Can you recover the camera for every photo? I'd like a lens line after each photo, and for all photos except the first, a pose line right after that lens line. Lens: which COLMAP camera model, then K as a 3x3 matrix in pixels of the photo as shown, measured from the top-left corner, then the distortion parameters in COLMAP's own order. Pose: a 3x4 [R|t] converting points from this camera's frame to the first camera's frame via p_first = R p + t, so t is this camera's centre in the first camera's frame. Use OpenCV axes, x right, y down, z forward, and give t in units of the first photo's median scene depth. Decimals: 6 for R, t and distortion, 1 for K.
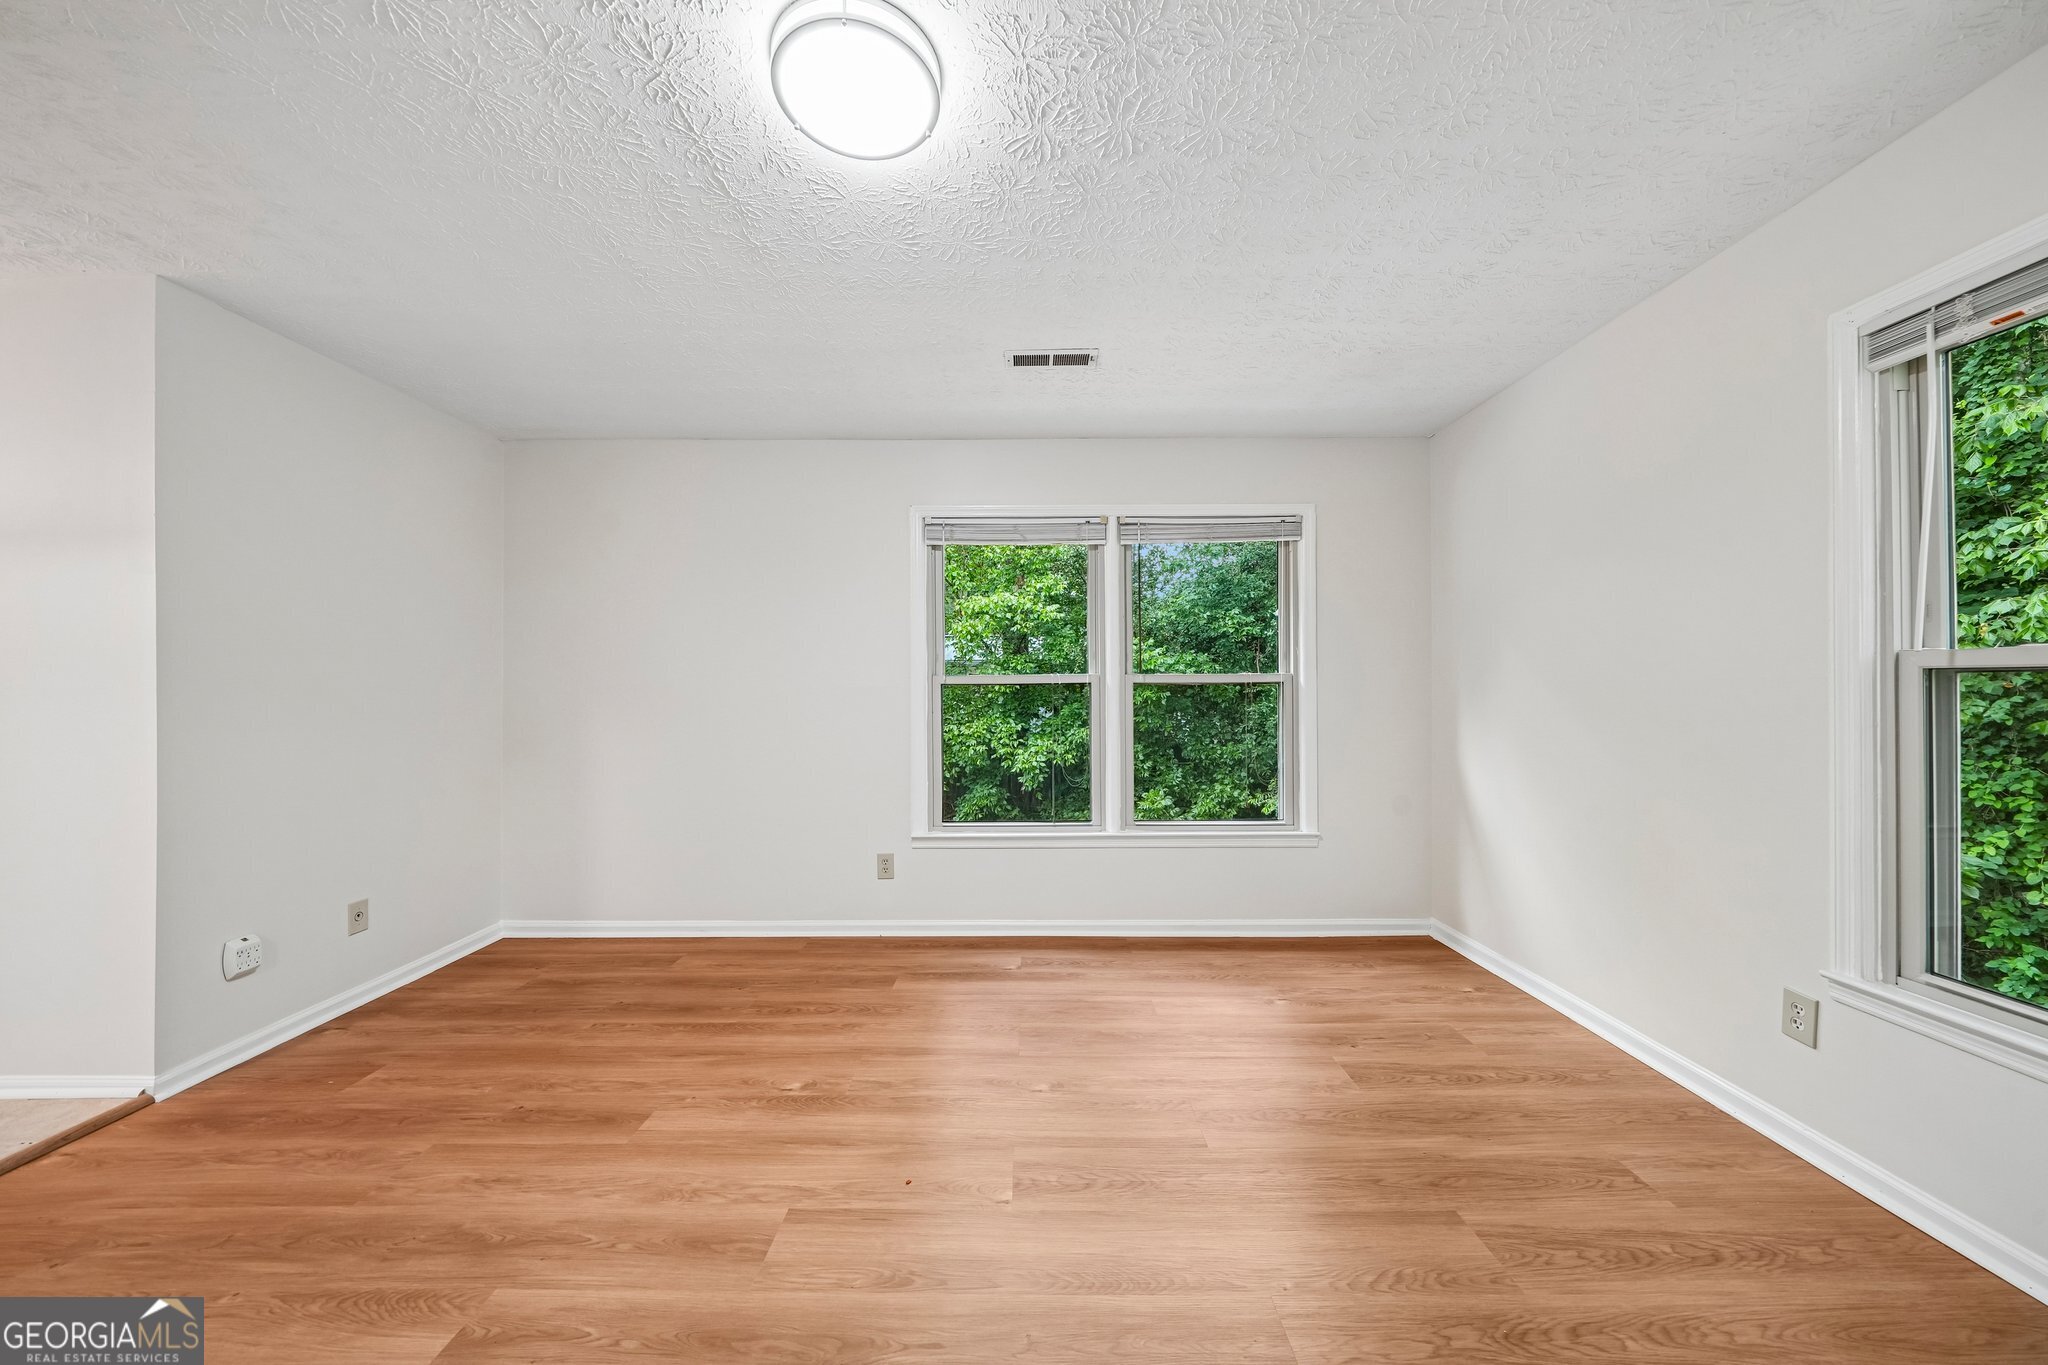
lens RADIAL K [[695.8, 0, 1024.0], [0, 695.8, 682.5], [0, 0, 1]] dist [-0.002968, -0.000052]
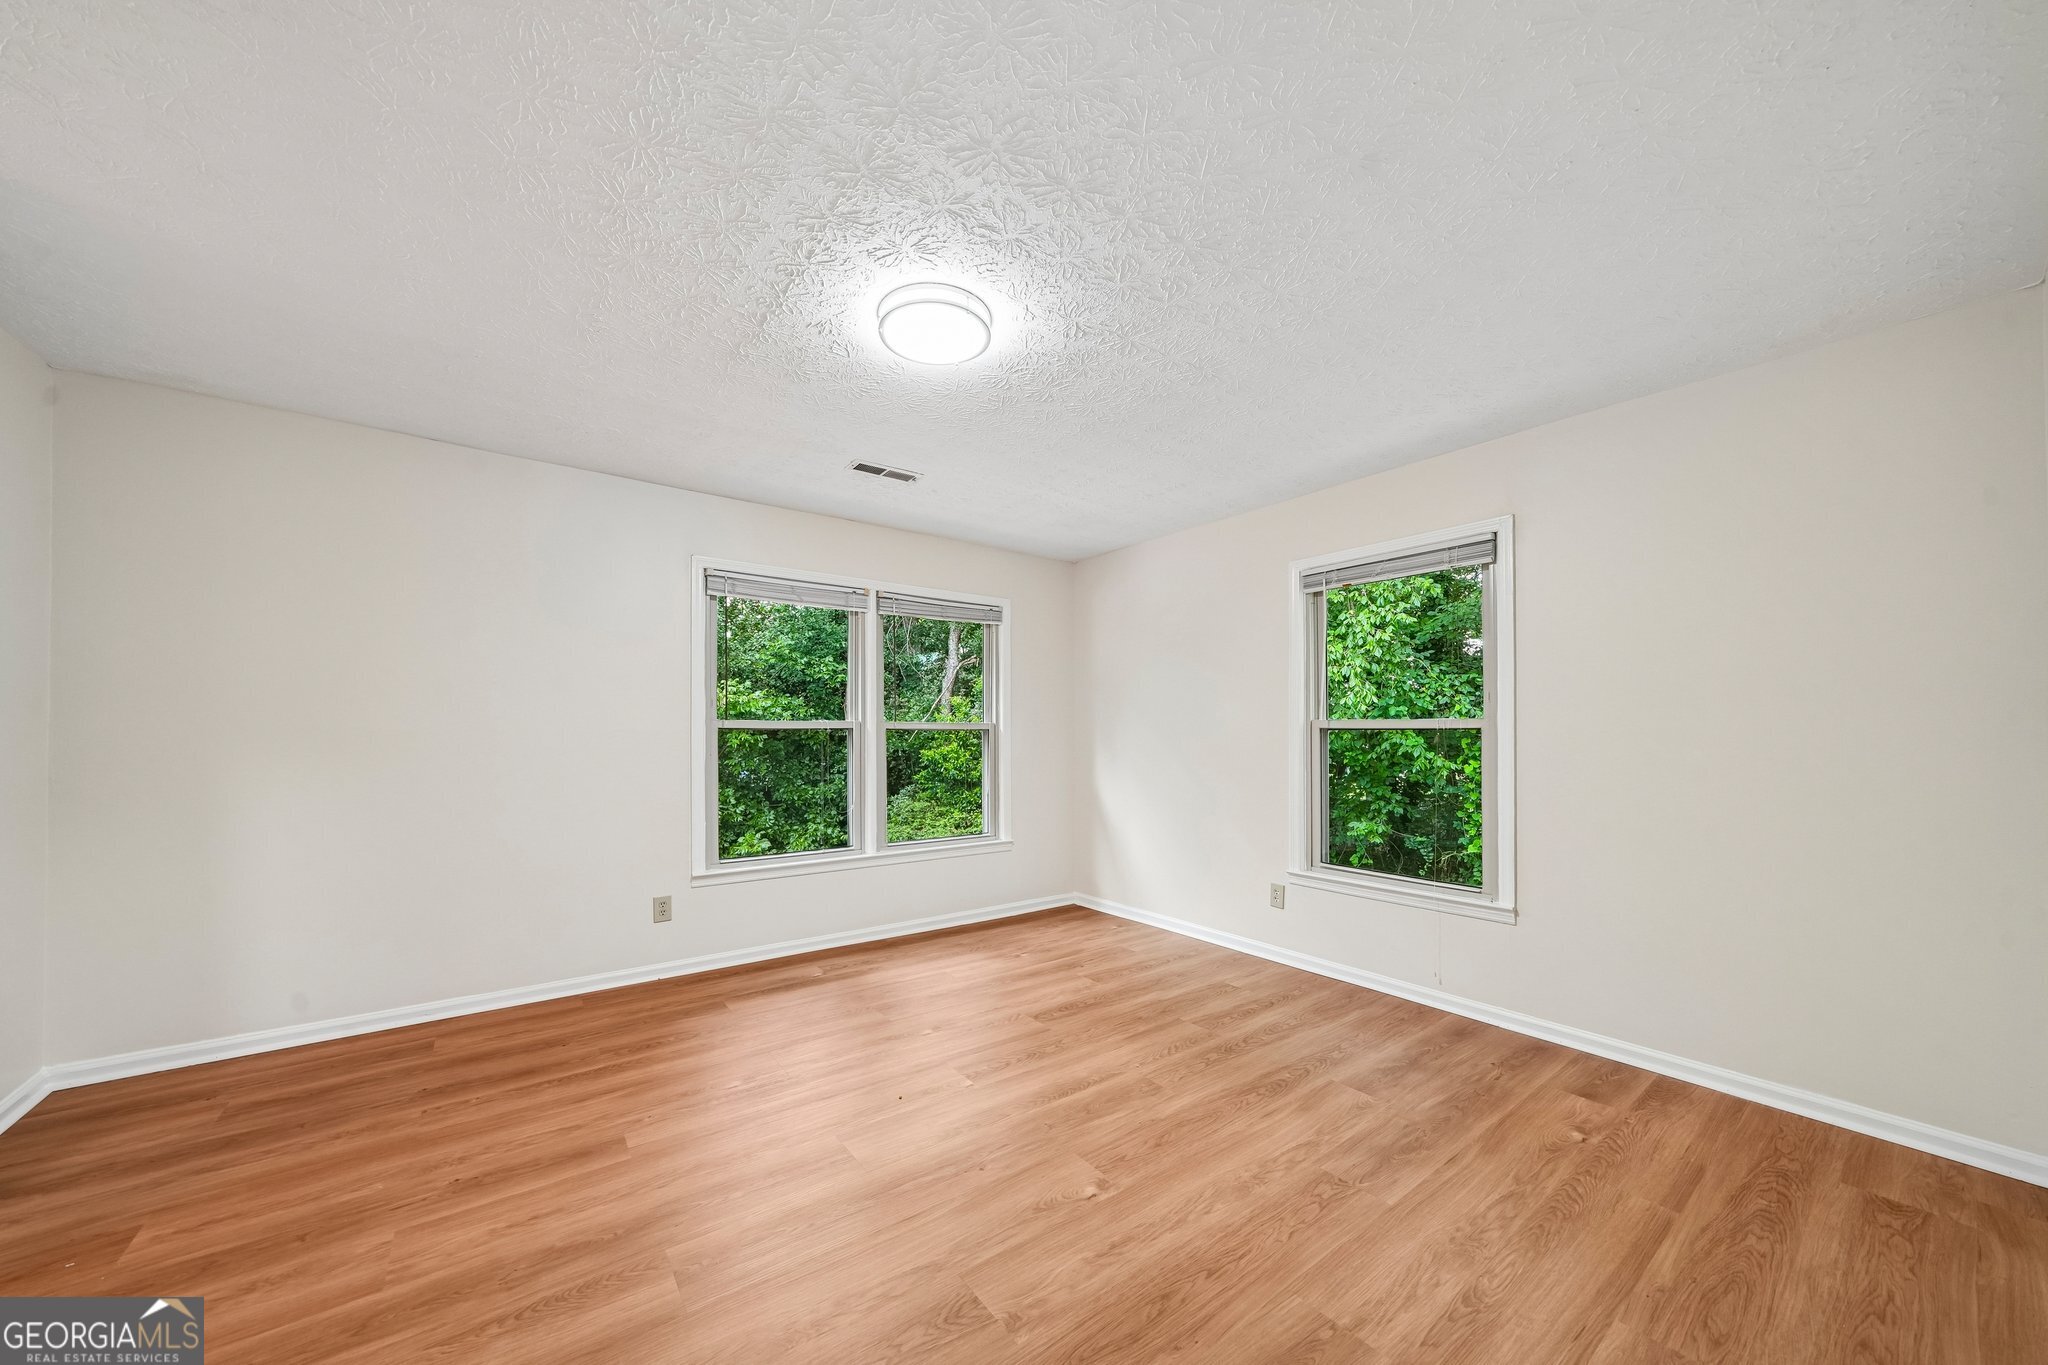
lens RADIAL K [[703.5, 0, 1013.5], [0, 703.5, 713.3], [0, 0, 1]] dist [-0.001584, 0.000010]
pose [[0.806281, 0.023811, 0.591053, -0.464470], [-0.013969, 0.999677, -0.021217, -0.004284], [-0.591368, 0.008851, 0.806354, -0.141276]]
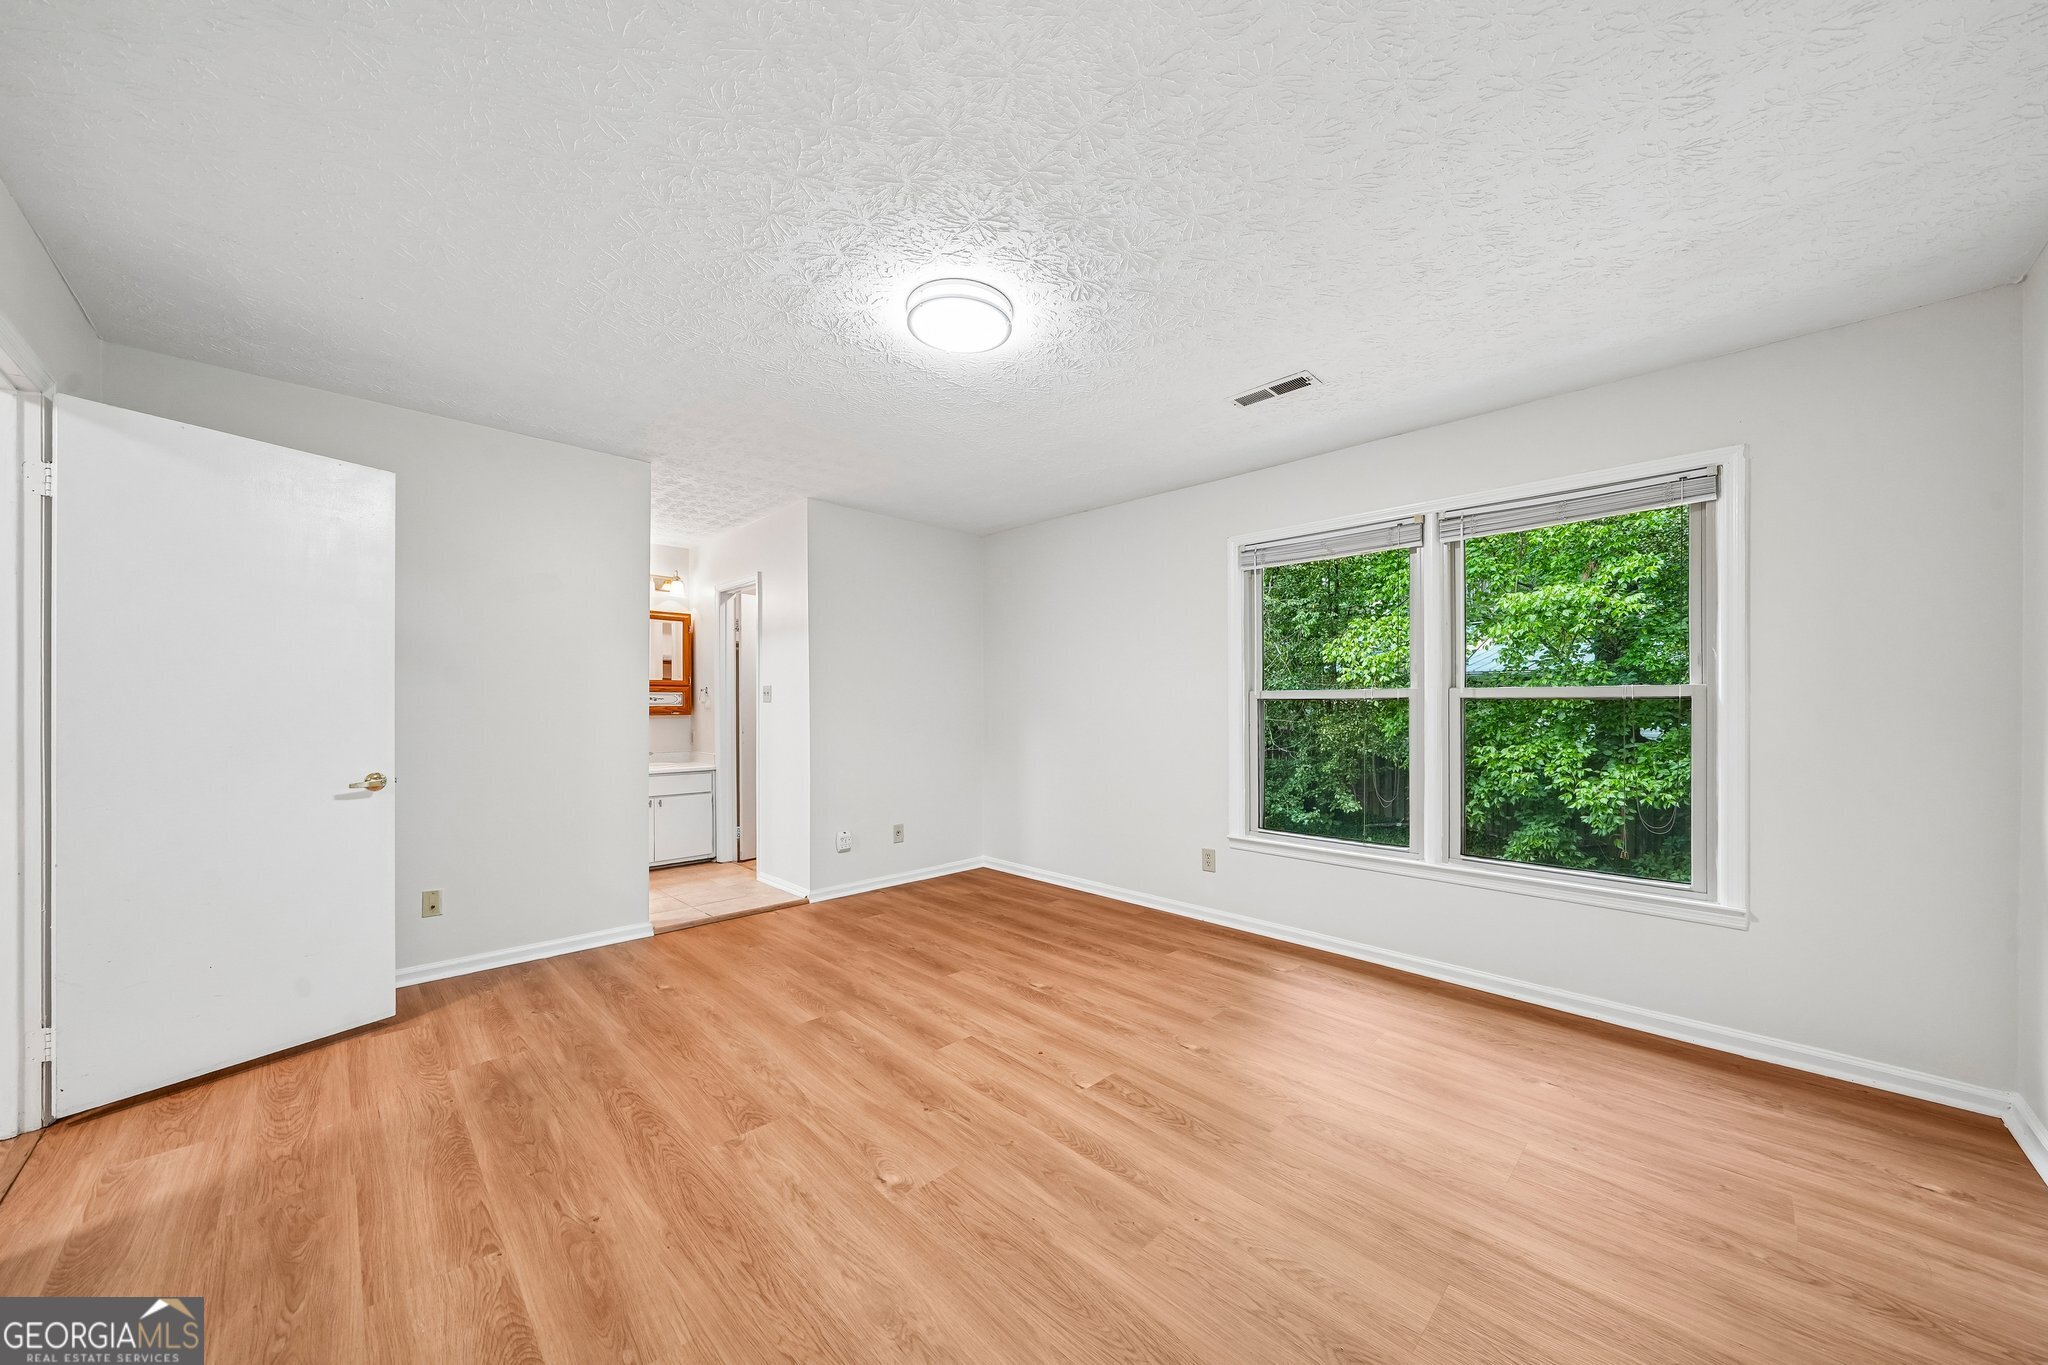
lens RADIAL K [[705.6, 0, 1043.3], [0, 705.6, 702.1], [0, 0, 1]] dist [-0.000748, 0.000049]
pose [[0.717449, 0.002790, -0.696605, 0.473575], [0.002306, 0.999977, 0.006381, -0.000865], [0.696607, -0.006185, 0.717426, -0.010457]]
